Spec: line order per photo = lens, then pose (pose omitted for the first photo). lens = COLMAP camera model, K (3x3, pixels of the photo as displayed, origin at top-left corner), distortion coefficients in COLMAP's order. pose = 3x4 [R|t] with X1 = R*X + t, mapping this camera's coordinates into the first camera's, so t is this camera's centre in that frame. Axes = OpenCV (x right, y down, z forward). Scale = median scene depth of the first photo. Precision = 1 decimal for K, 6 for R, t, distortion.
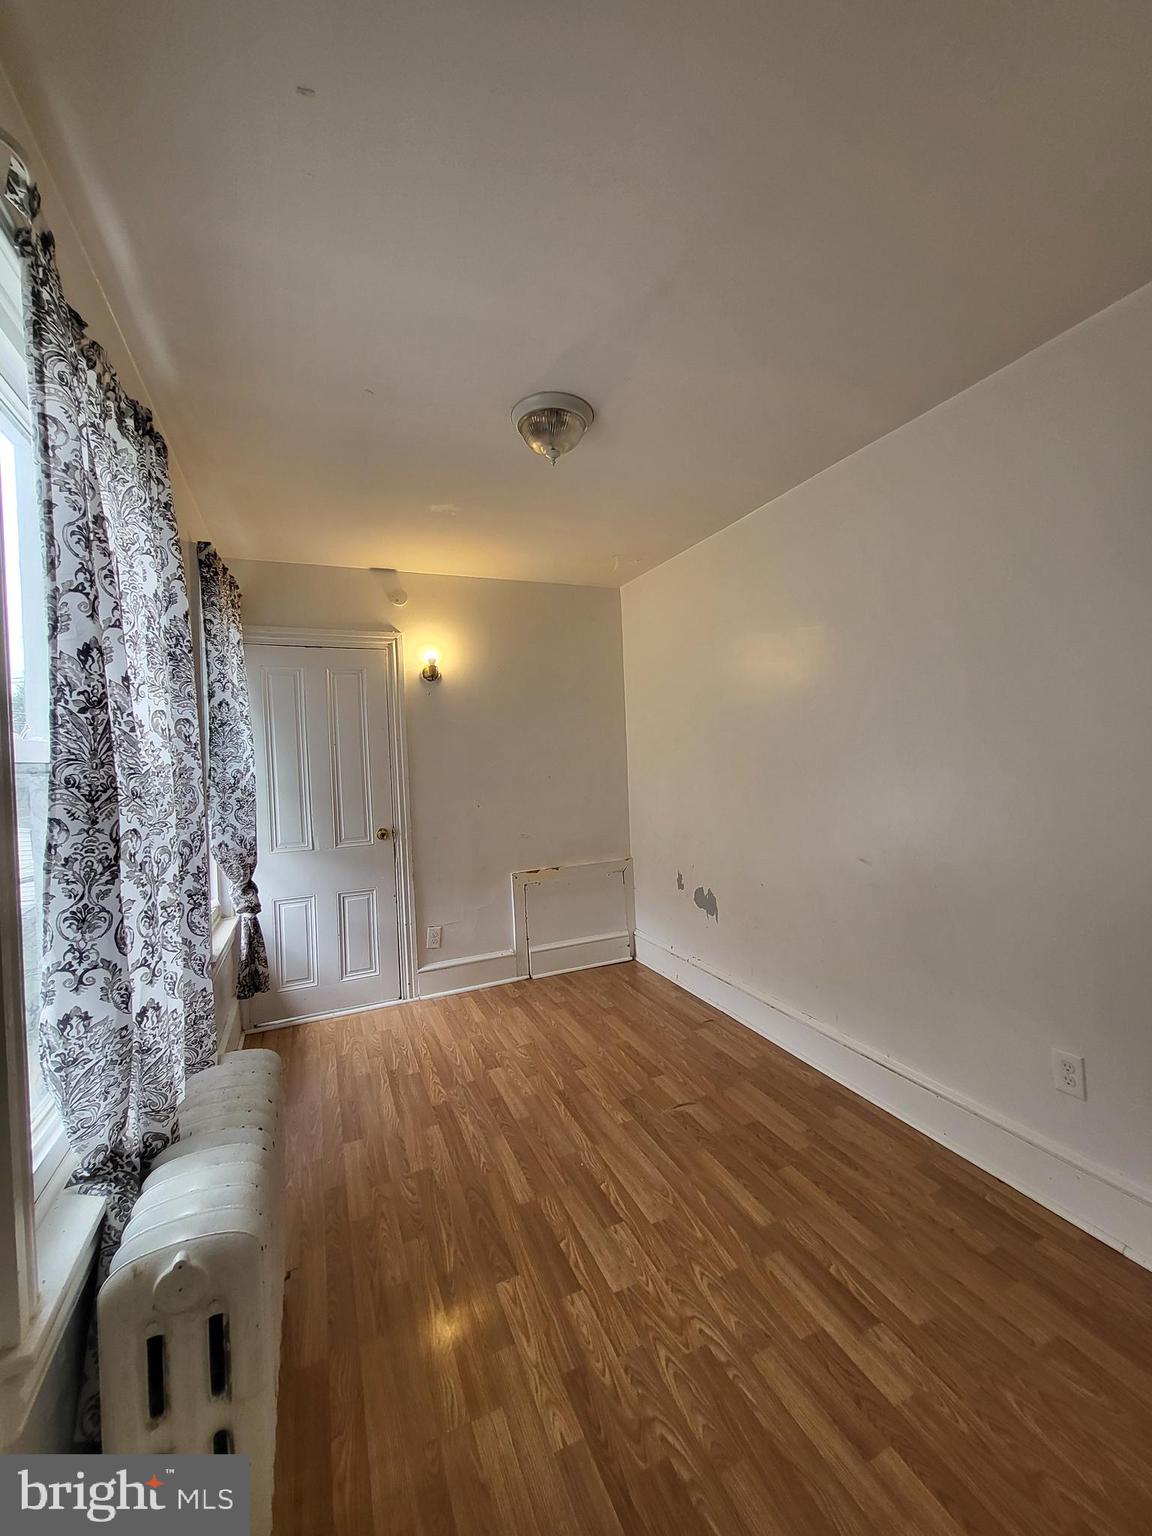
lens RADIAL K [[602.9, 0, 582.9], [0, 602.9, 766.7], [0, 0, 1]] dist [0.002096, -0.001601]
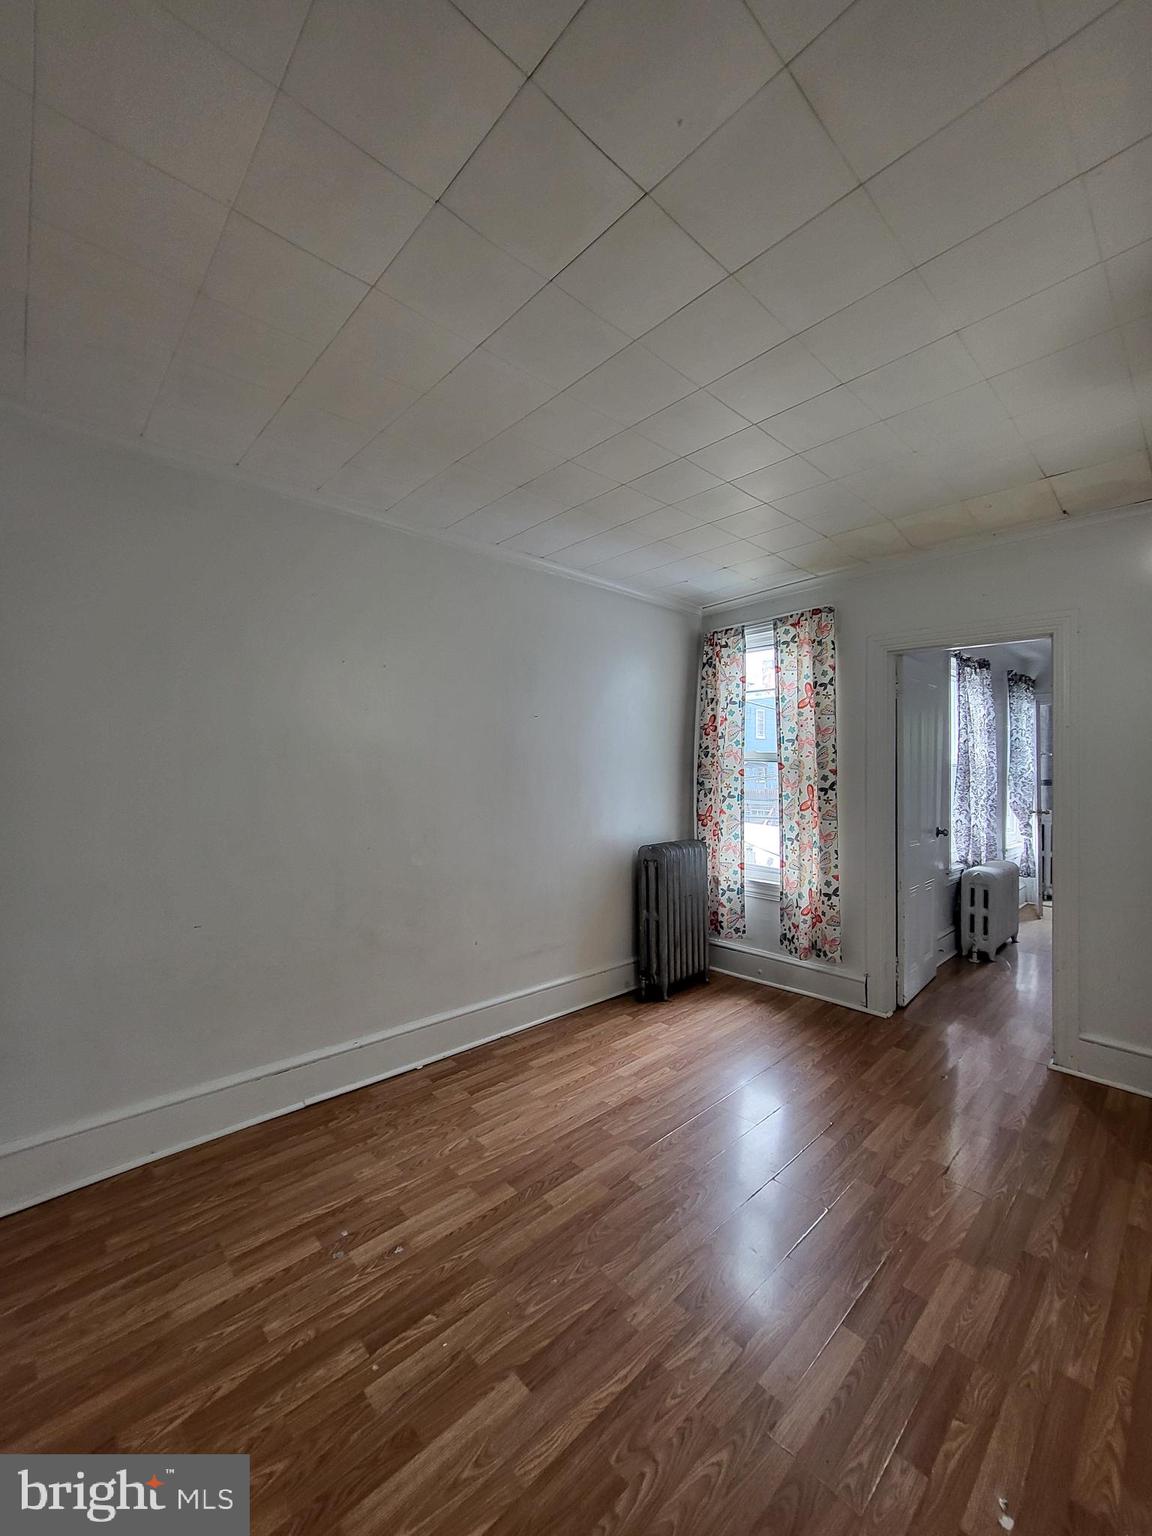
lens RADIAL K [[602.9, 0, 583.7], [0, 602.9, 764.0], [0, 0, 1]] dist [0.002096, -0.001601]
pose [[0.330661, 0.028656, -0.943314, 2.323646], [-0.031140, 0.999326, 0.019442, -0.010598], [0.943236, 0.022947, 0.331330, -2.962604]]
